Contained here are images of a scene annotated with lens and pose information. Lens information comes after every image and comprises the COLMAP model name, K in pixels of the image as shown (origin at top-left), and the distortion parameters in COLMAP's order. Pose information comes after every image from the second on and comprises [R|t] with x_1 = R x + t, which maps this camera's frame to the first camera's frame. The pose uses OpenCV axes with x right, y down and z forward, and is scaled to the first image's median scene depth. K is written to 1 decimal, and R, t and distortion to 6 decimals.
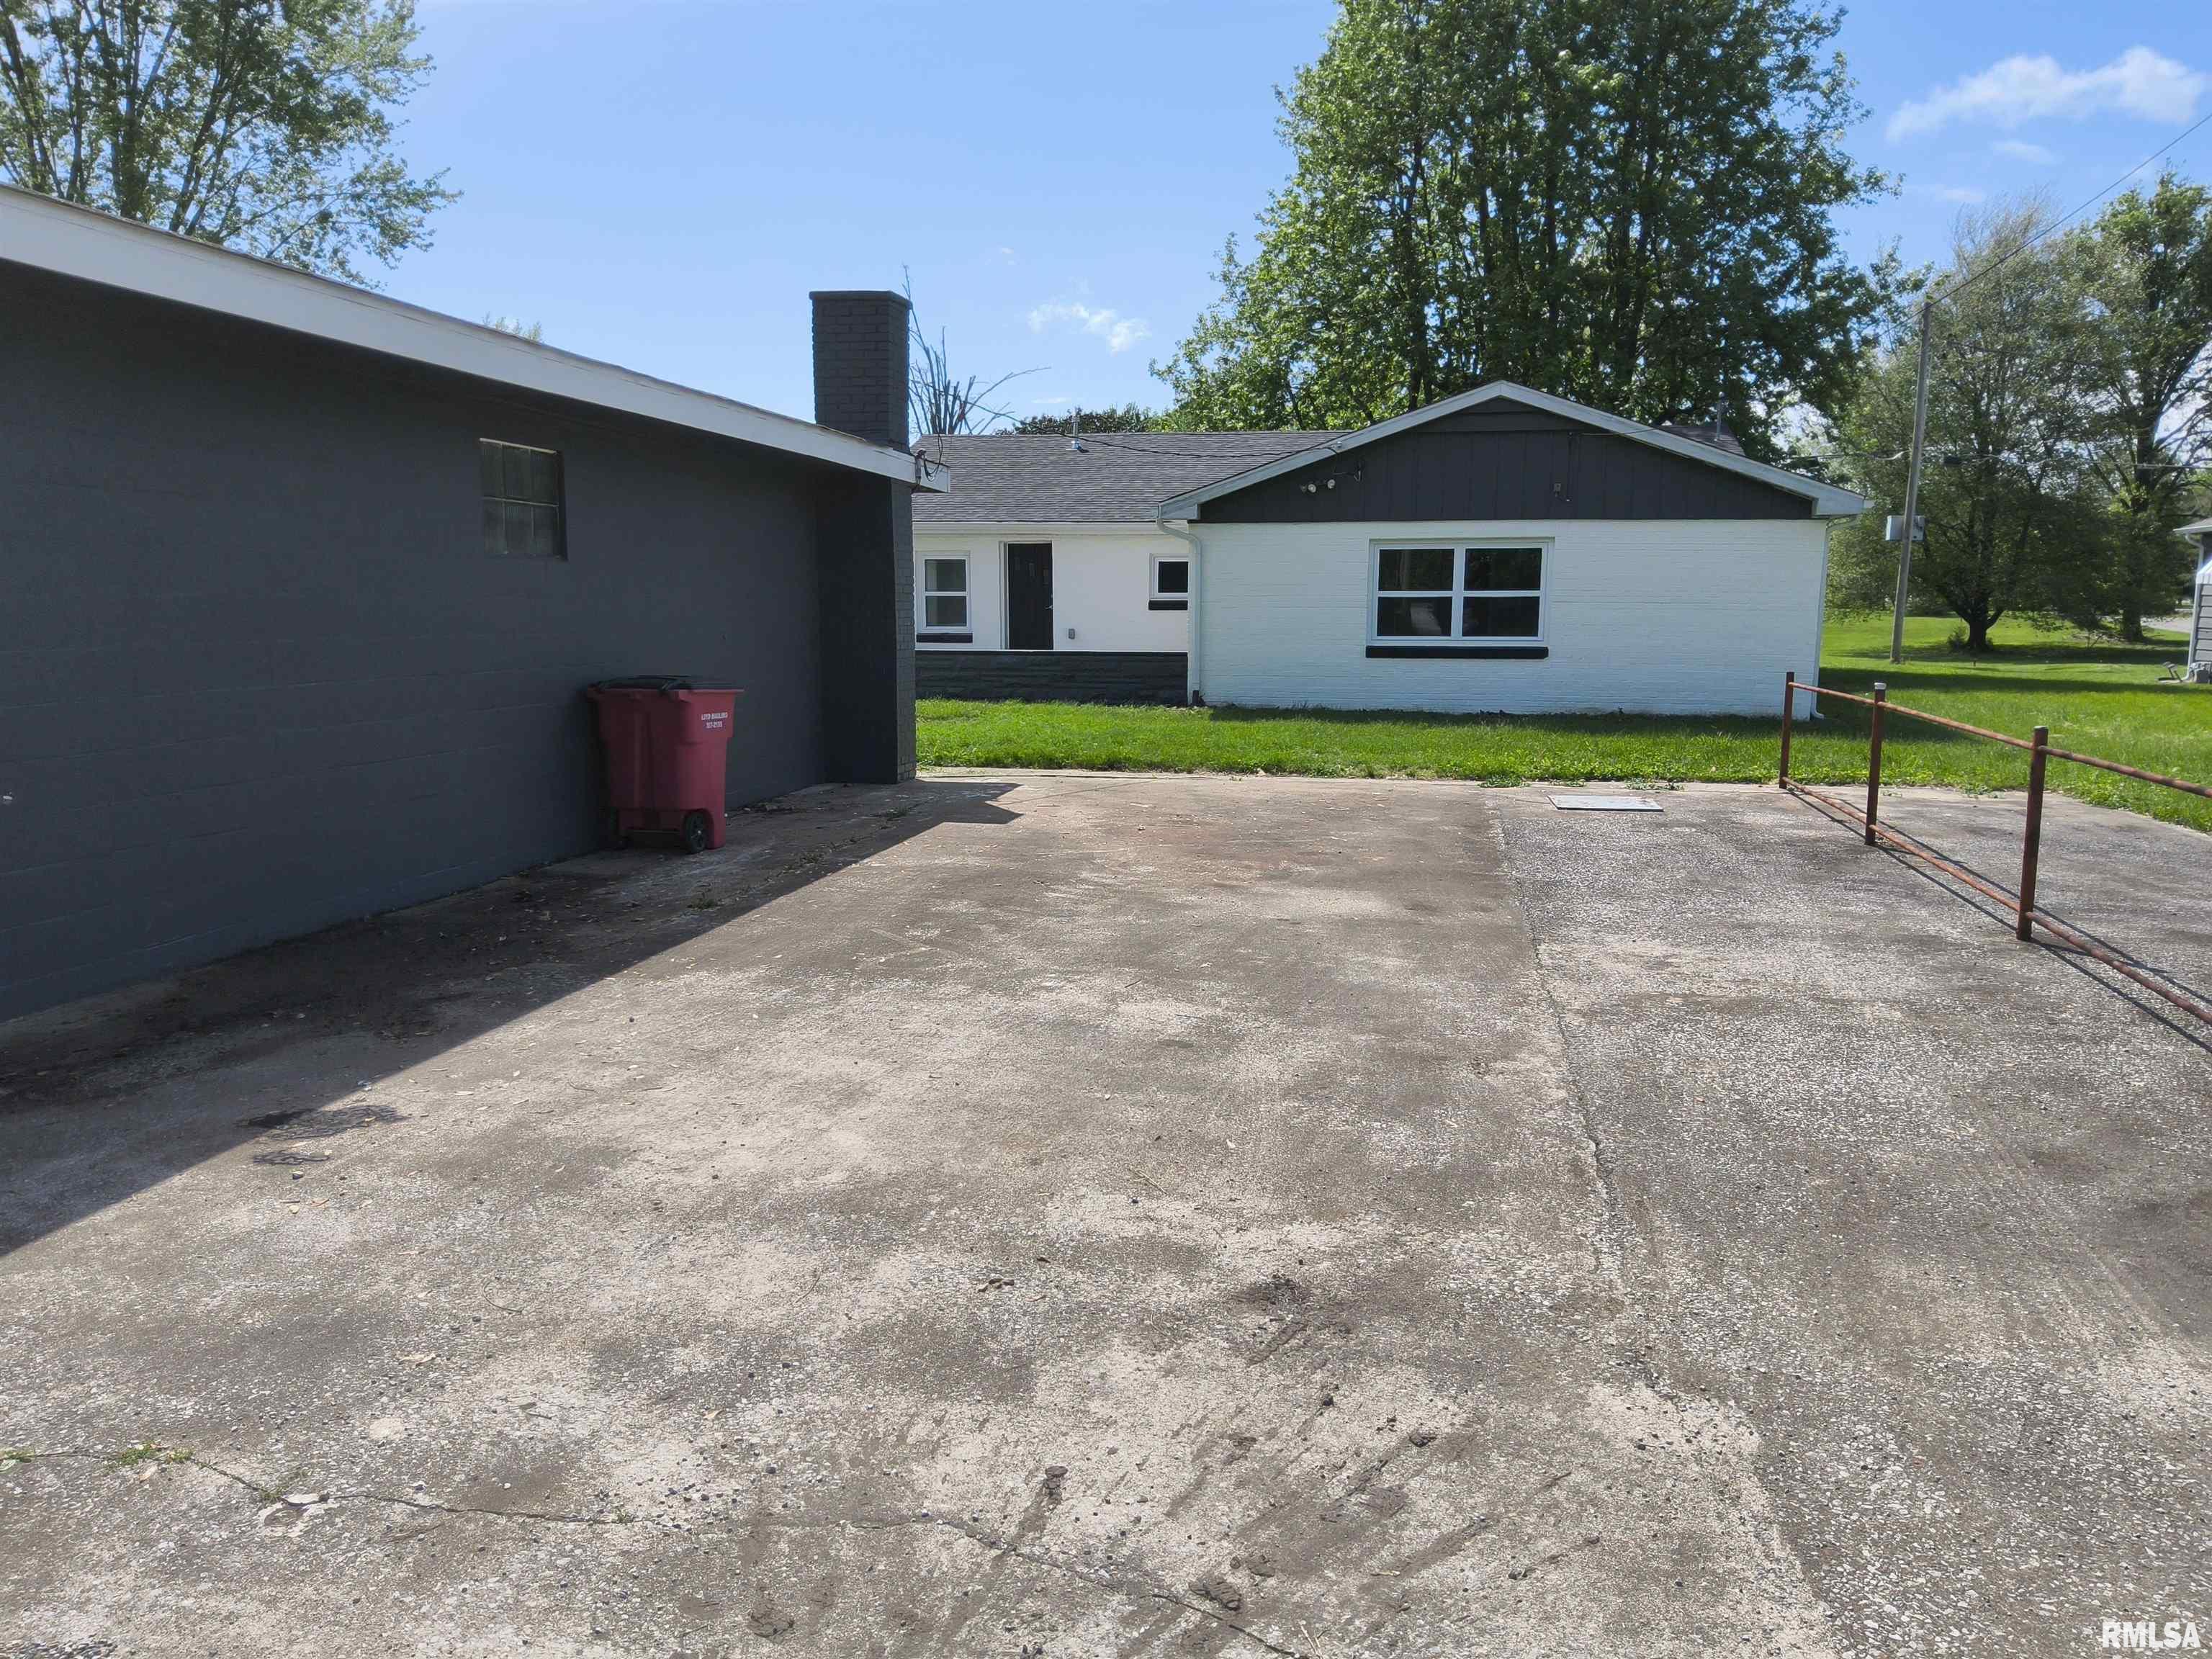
lens RADIAL K [[1622.7, 0, 1116.8], [0, 1622.7, 881.6], [0, 0, 1]] dist [0.072422, -0.160725]
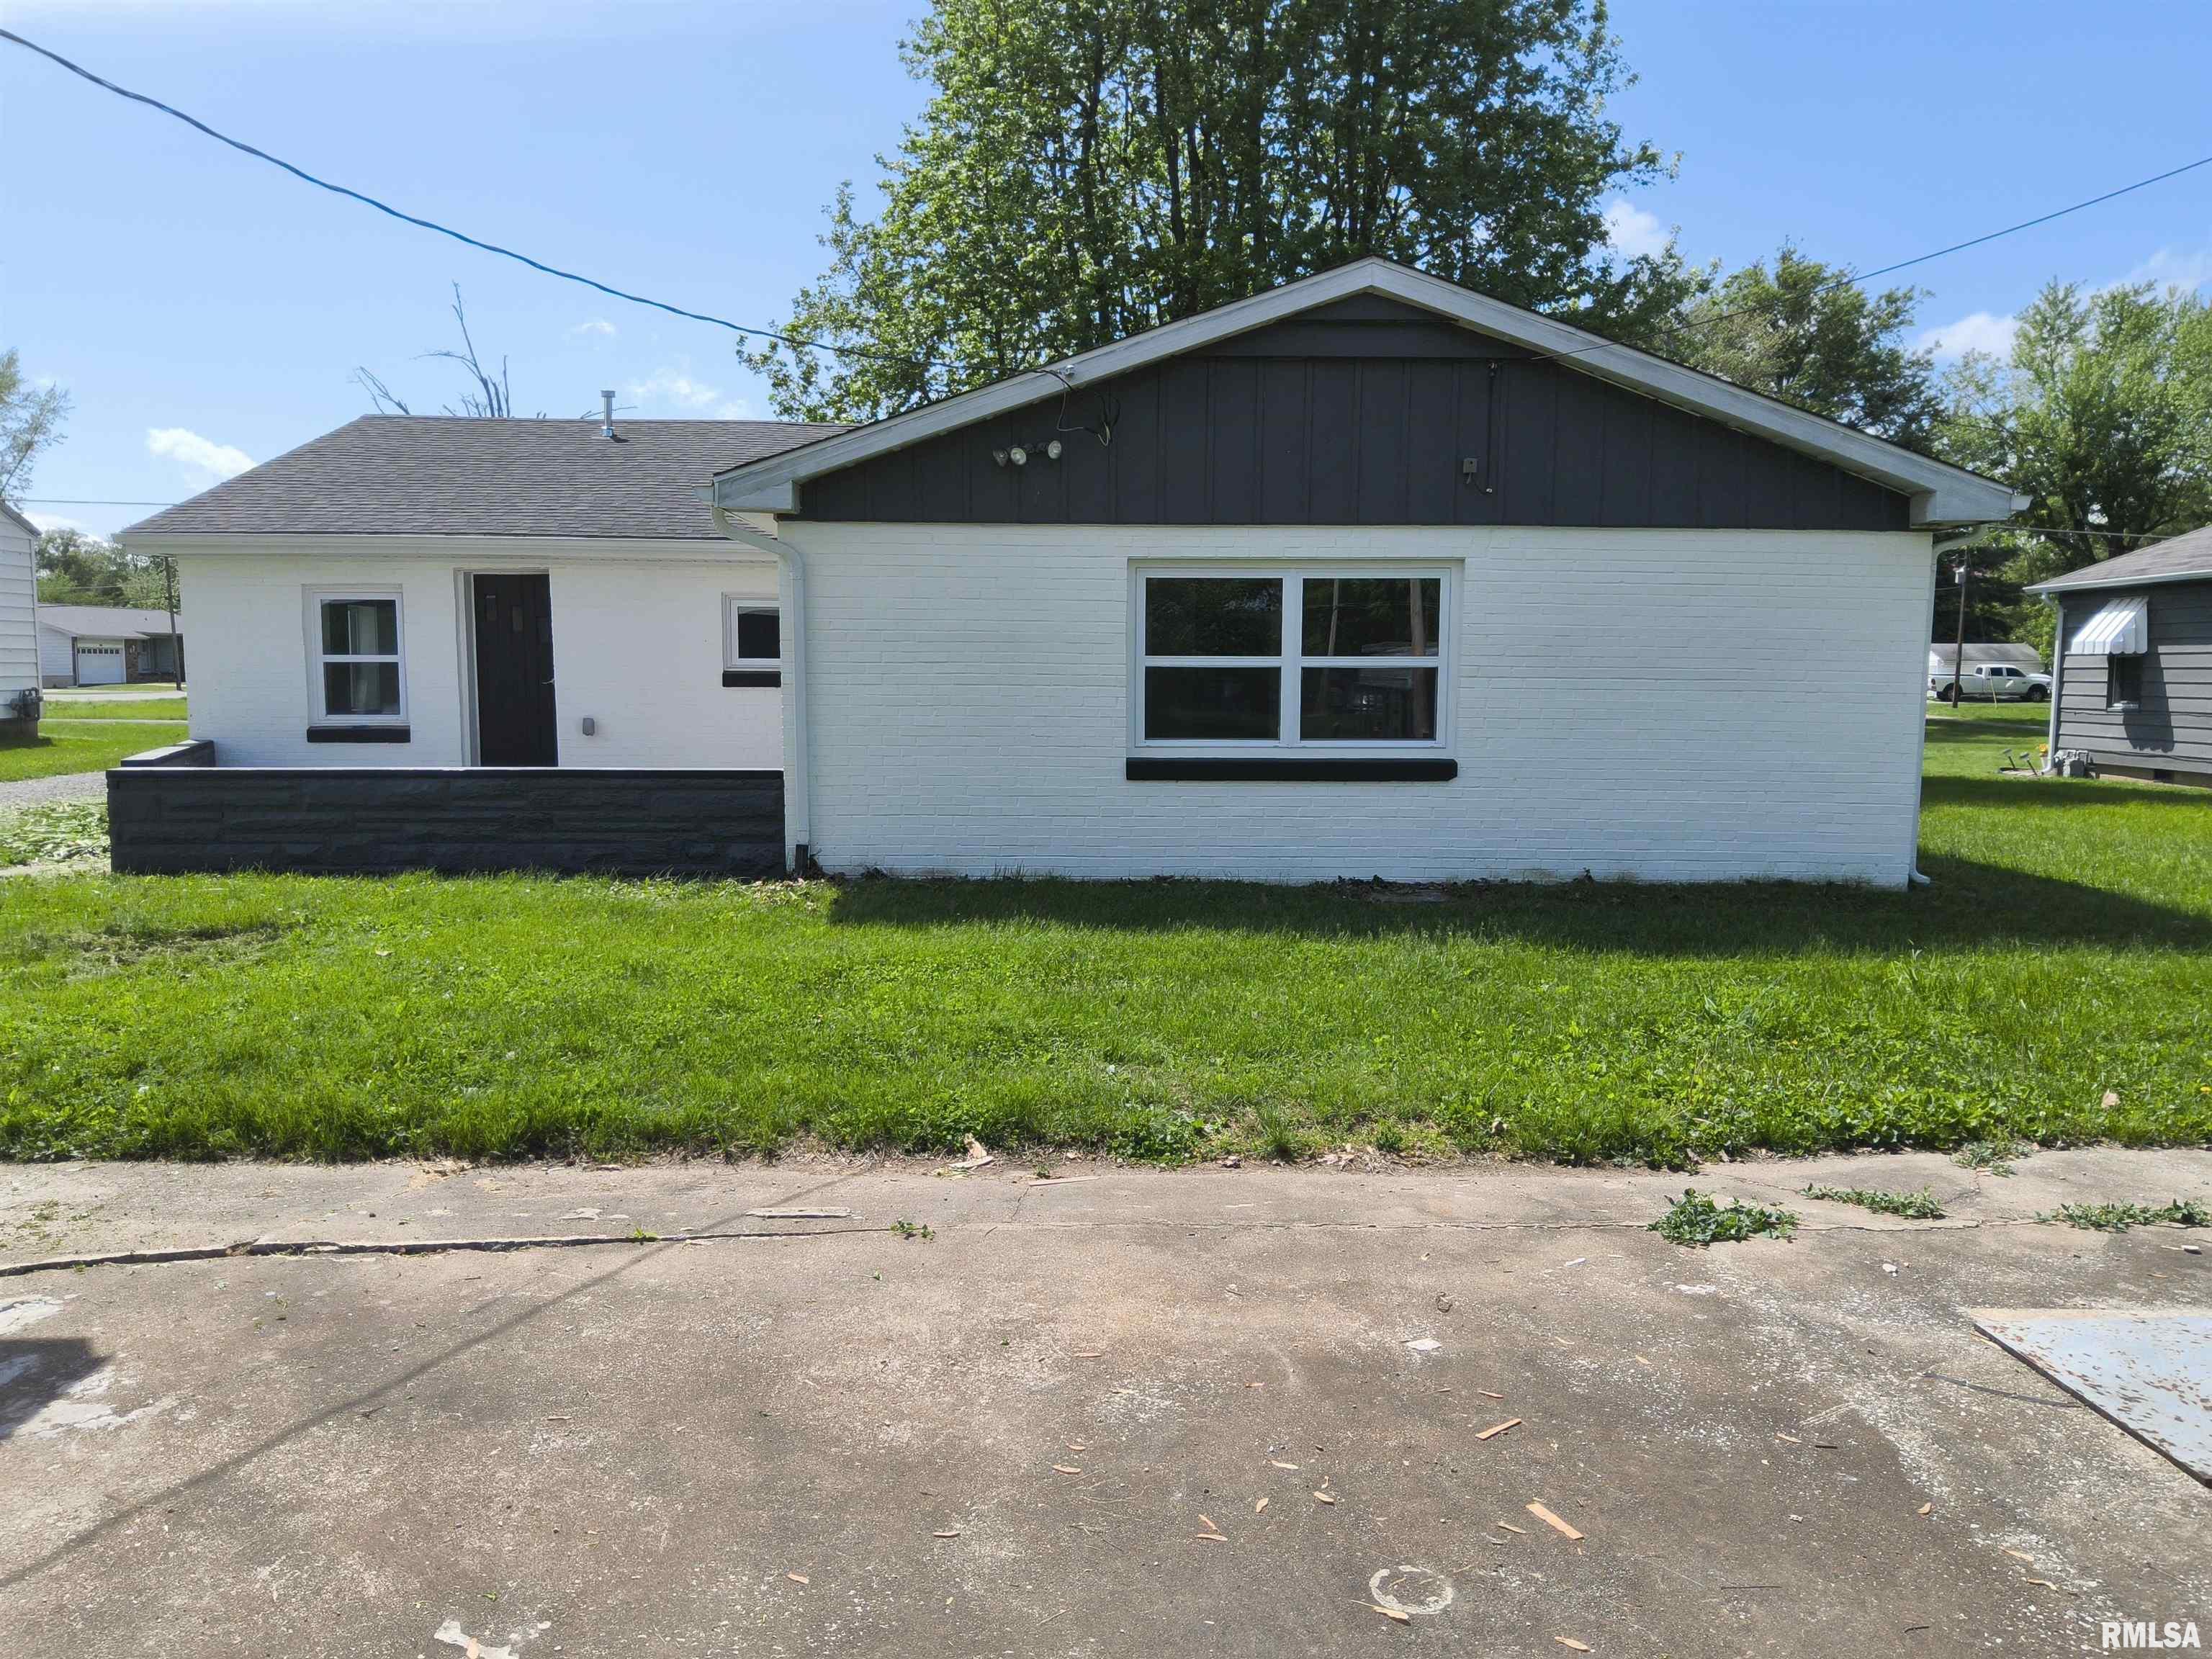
lens RADIAL K [[1622.7, 0, 1116.8], [0, 1622.7, 881.6], [0, 0, 1]] dist [0.072422, -0.160725]
pose [[0.974373, -0.025020, 0.223544, 0.031039], [0.034999, 0.998555, -0.040791, -0.083558], [-0.222201, 0.047569, 0.973840, 0.490106]]
